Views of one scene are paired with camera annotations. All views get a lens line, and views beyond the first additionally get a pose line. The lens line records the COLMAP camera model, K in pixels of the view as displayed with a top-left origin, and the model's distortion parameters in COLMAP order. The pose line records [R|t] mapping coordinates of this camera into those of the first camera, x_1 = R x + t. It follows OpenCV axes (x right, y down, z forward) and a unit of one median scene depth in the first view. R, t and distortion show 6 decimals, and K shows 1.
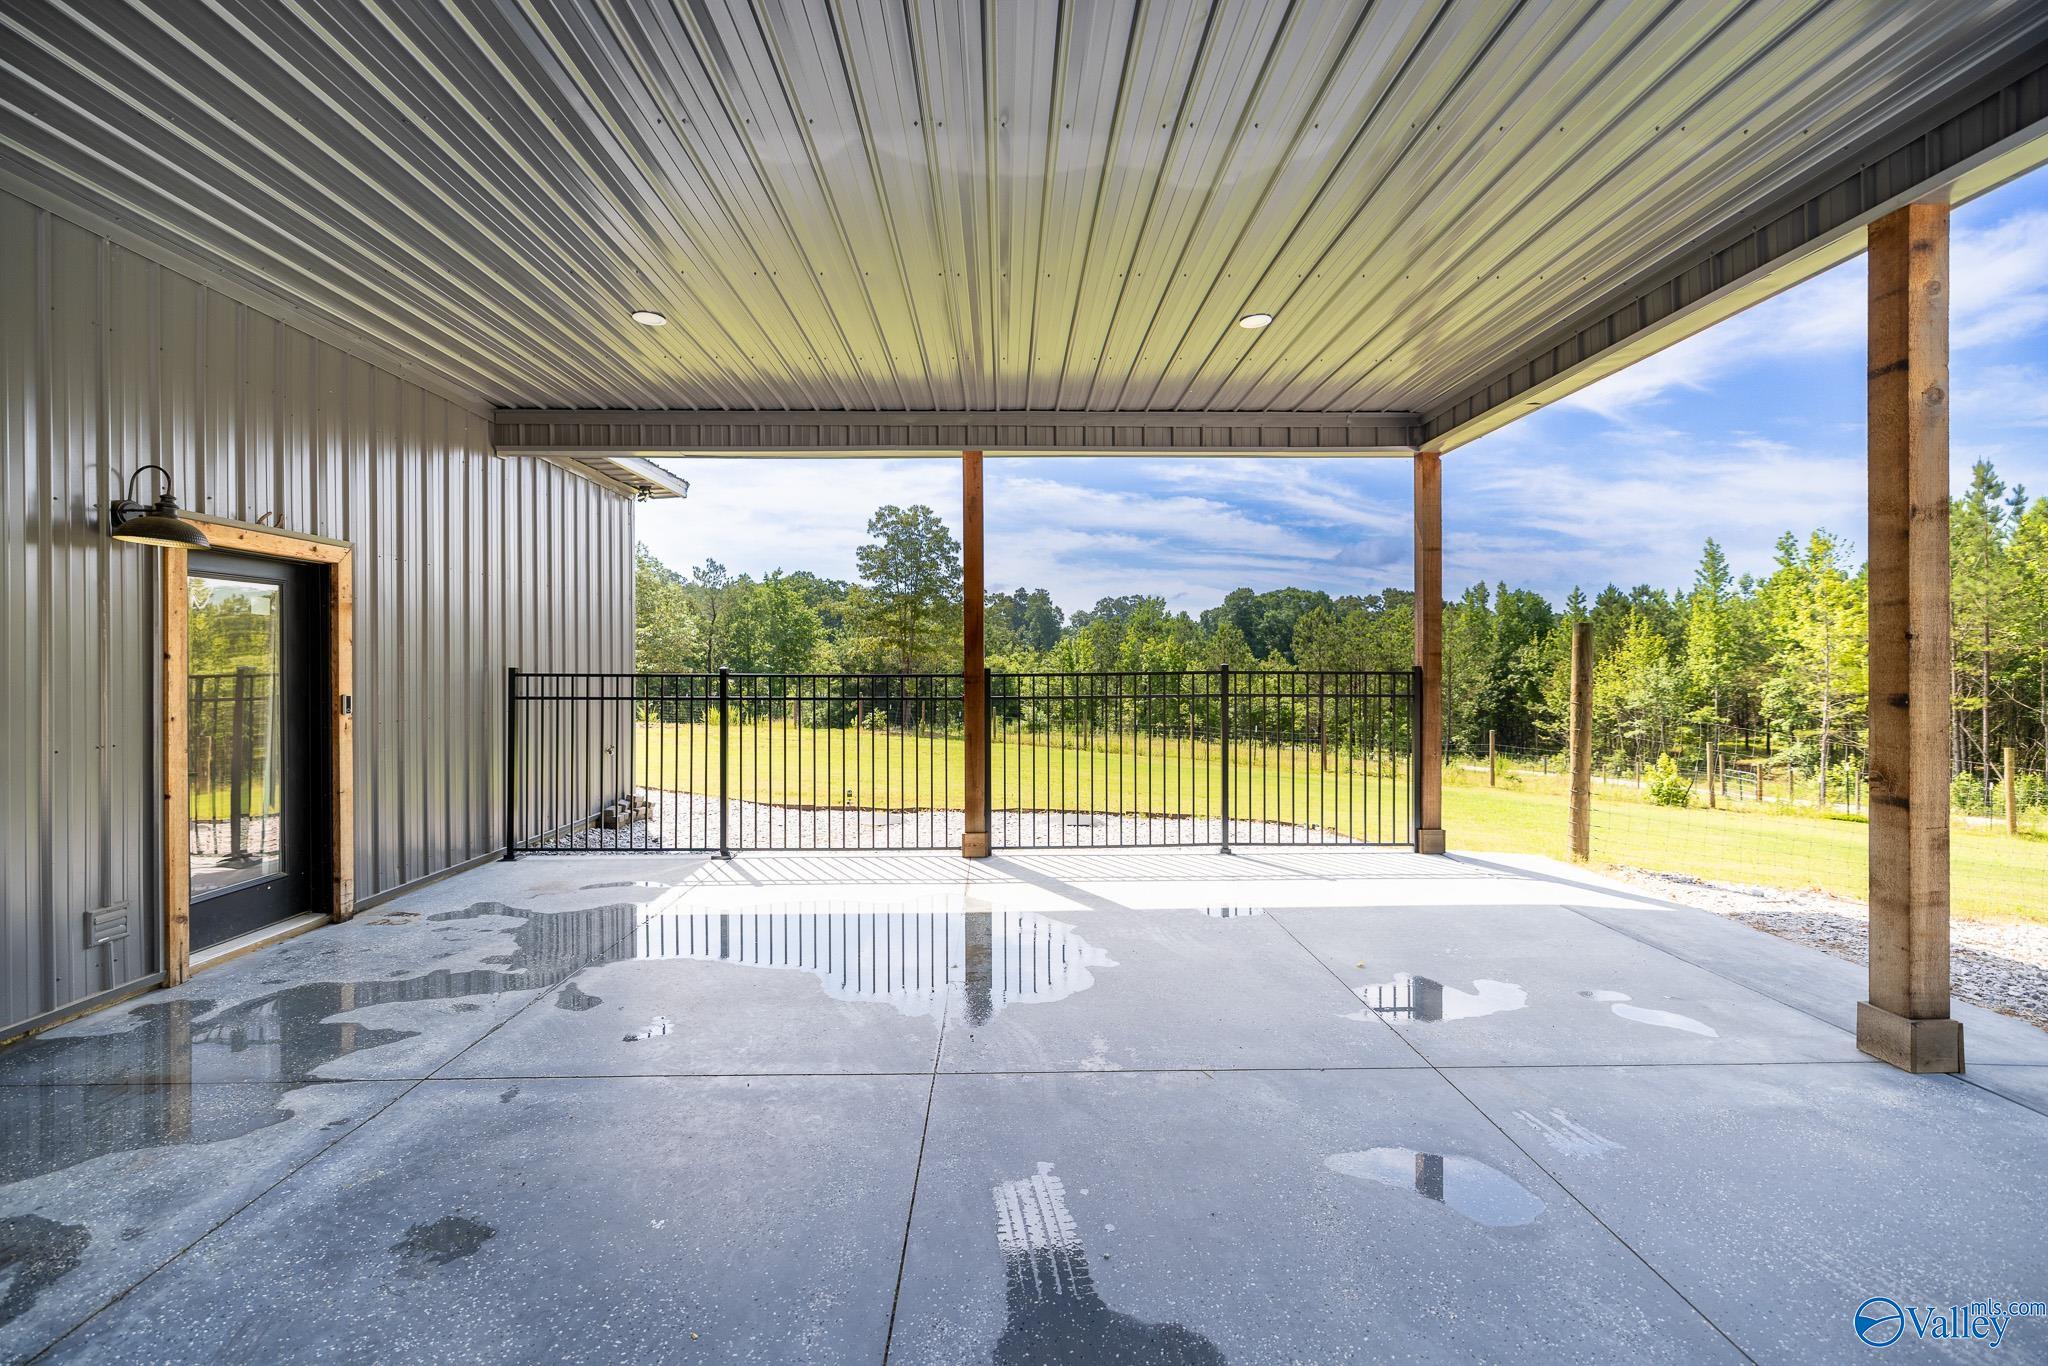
lens RADIAL K [[863.8, 0, 1026.0], [0, 863.8, 666.5], [0, 0, 1]] dist [0.003299, 0.000516]
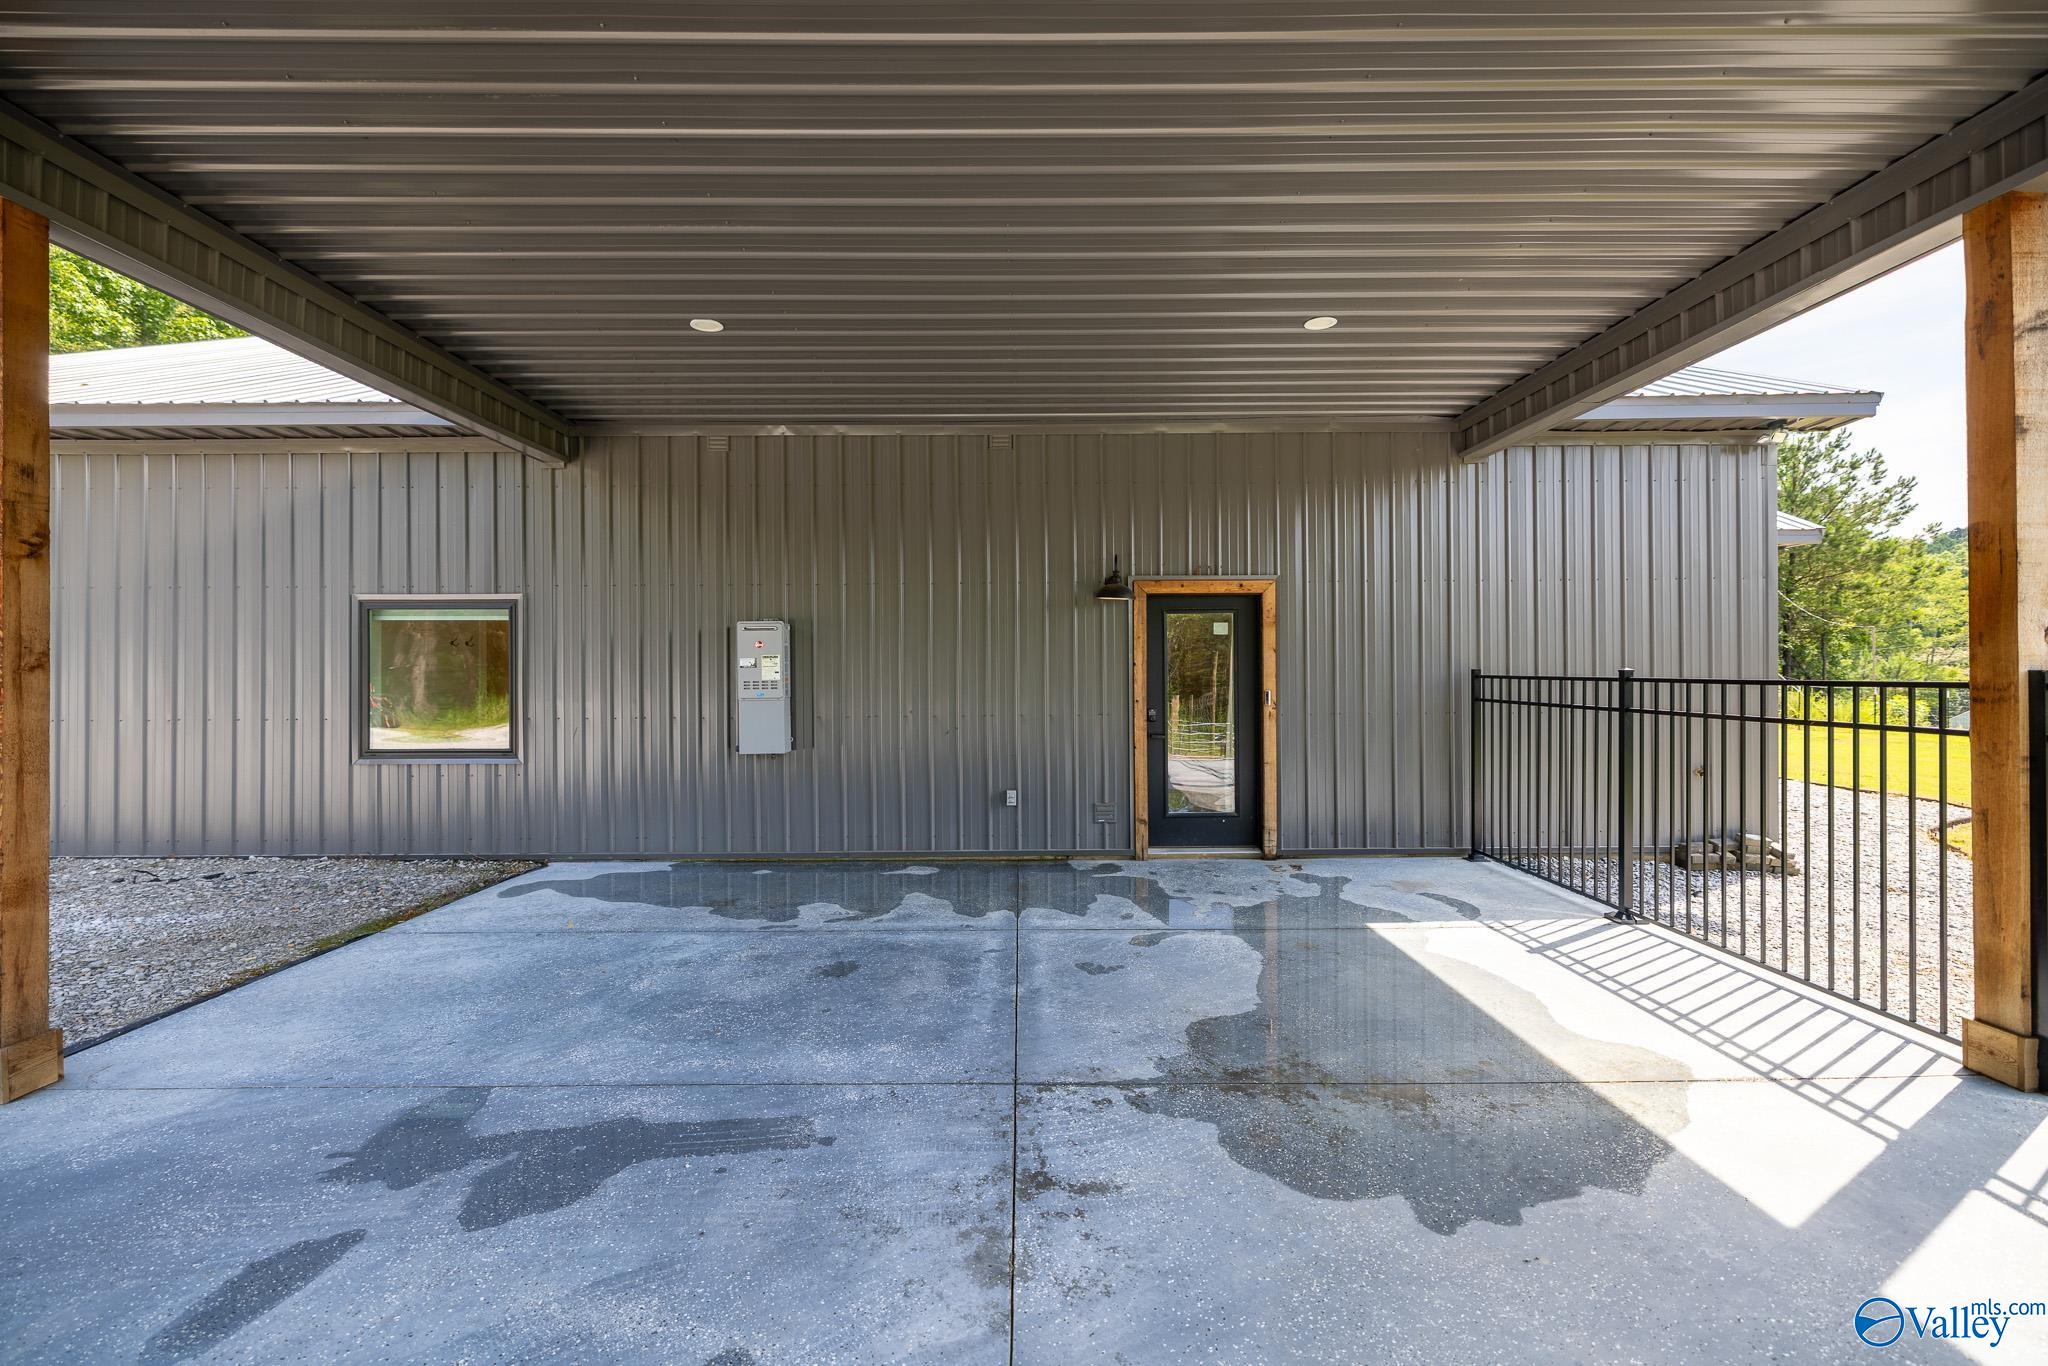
lens RADIAL K [[863.8, 0, 1026.9], [0, 863.8, 676.5], [0, 0, 1]] dist [0.003299, 0.000516]
pose [[-0.032969, 0.006279, -0.999437, 0.694445], [0.005161, 0.999968, 0.006112, 0.000412], [0.999443, -0.004957, -0.033000, 0.834574]]
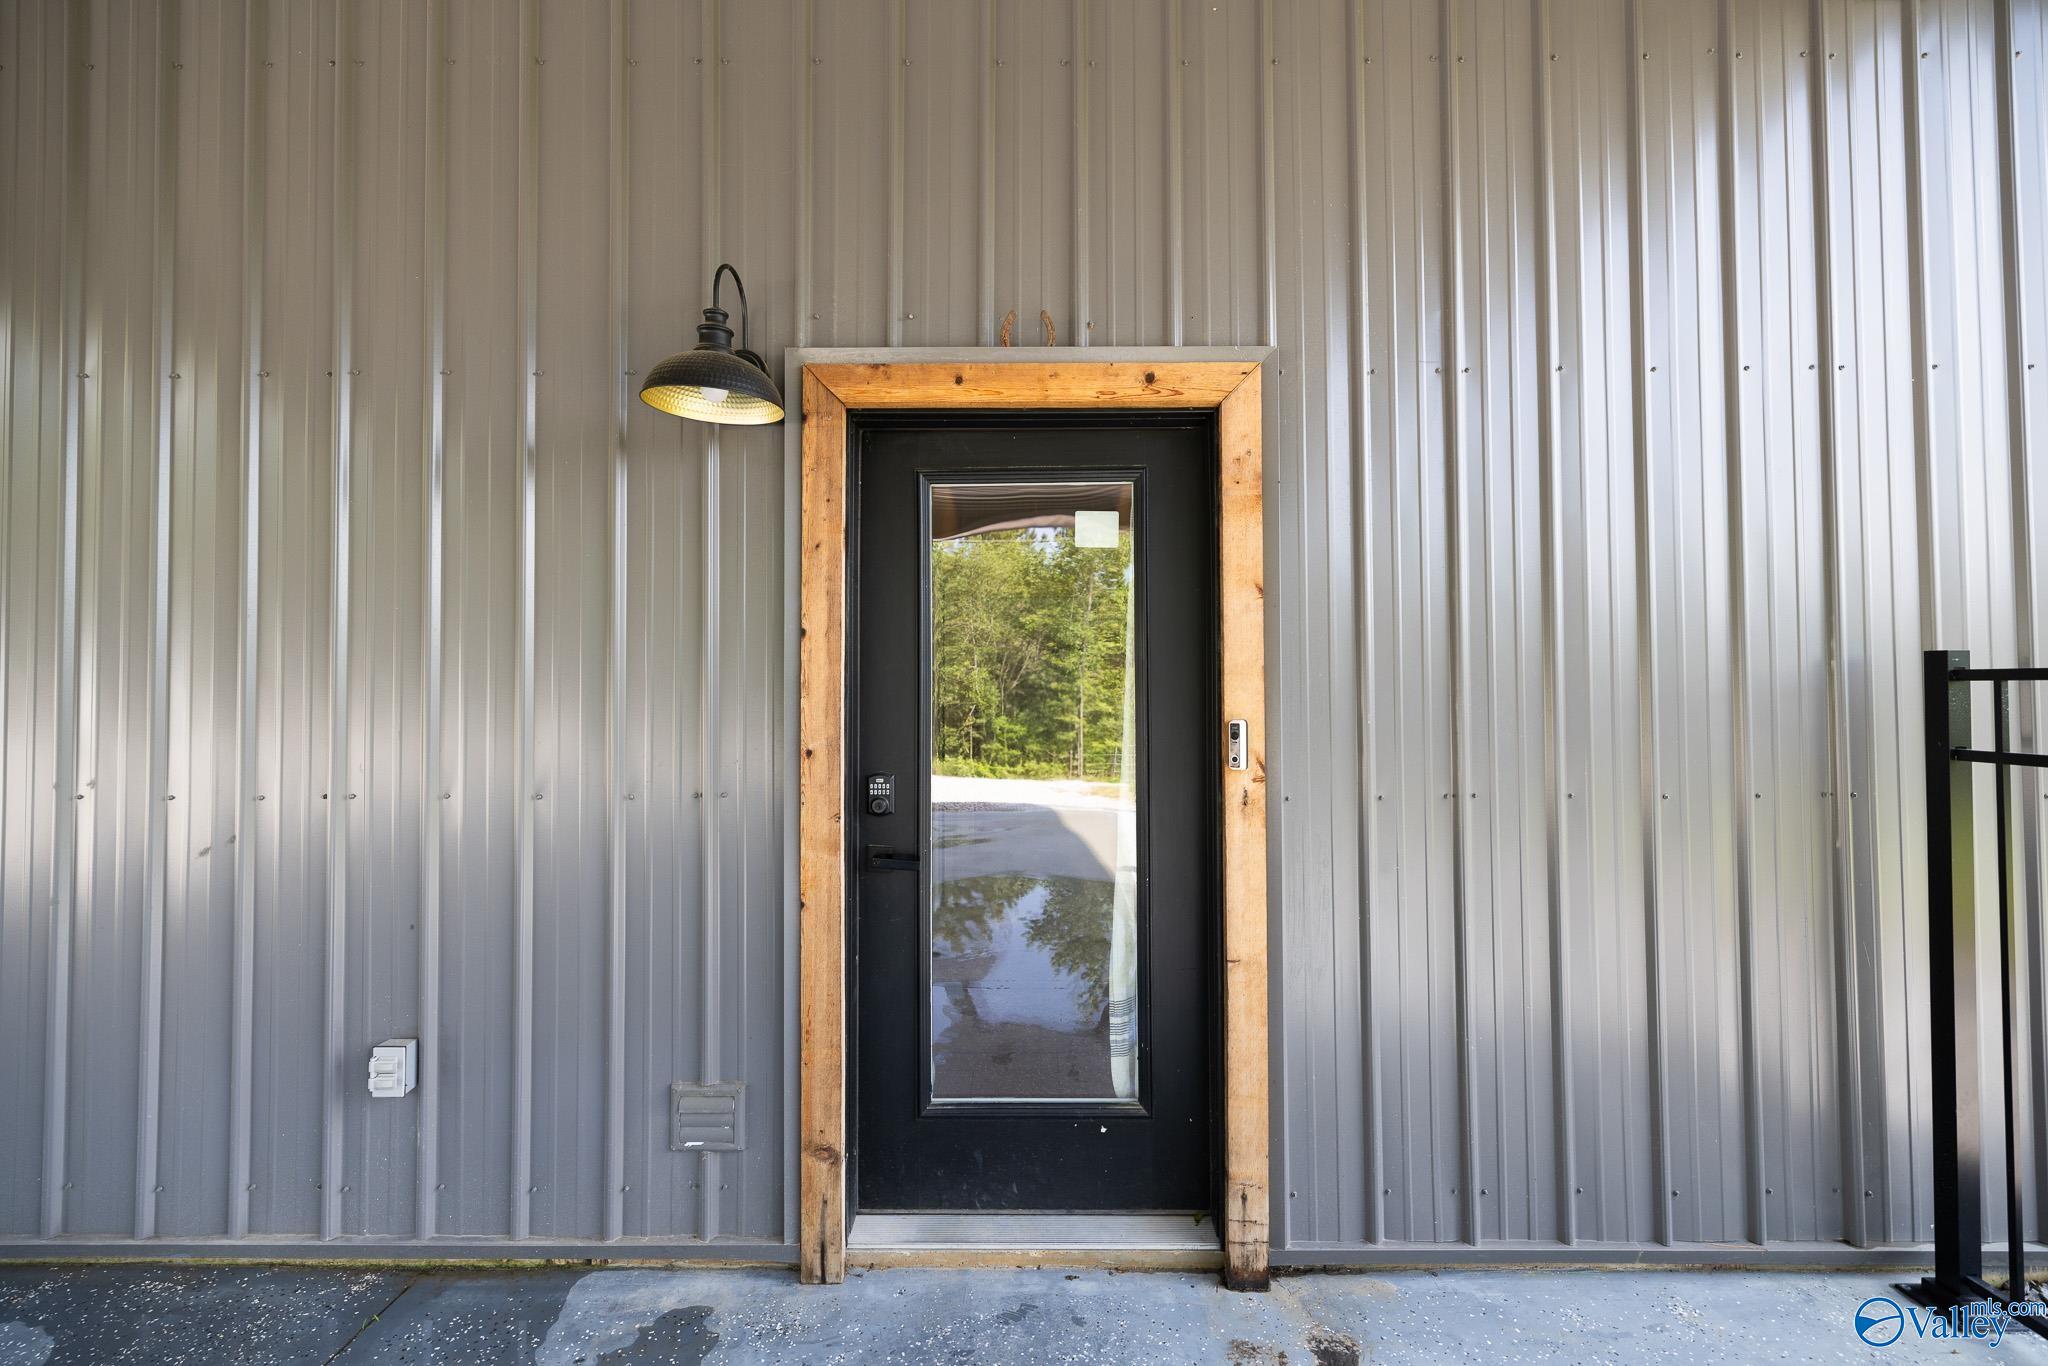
lens RADIAL K [[863.8, 0, 1017.4], [0, 863.8, 672.4], [0, 0, 1]] dist [0.003299, 0.000516]
pose [[-0.025667, -0.019828, -0.999474, -0.470685], [0.001712, 0.999801, -0.019878, 0.022572], [0.999669, -0.002221, -0.025628, 1.126573]]
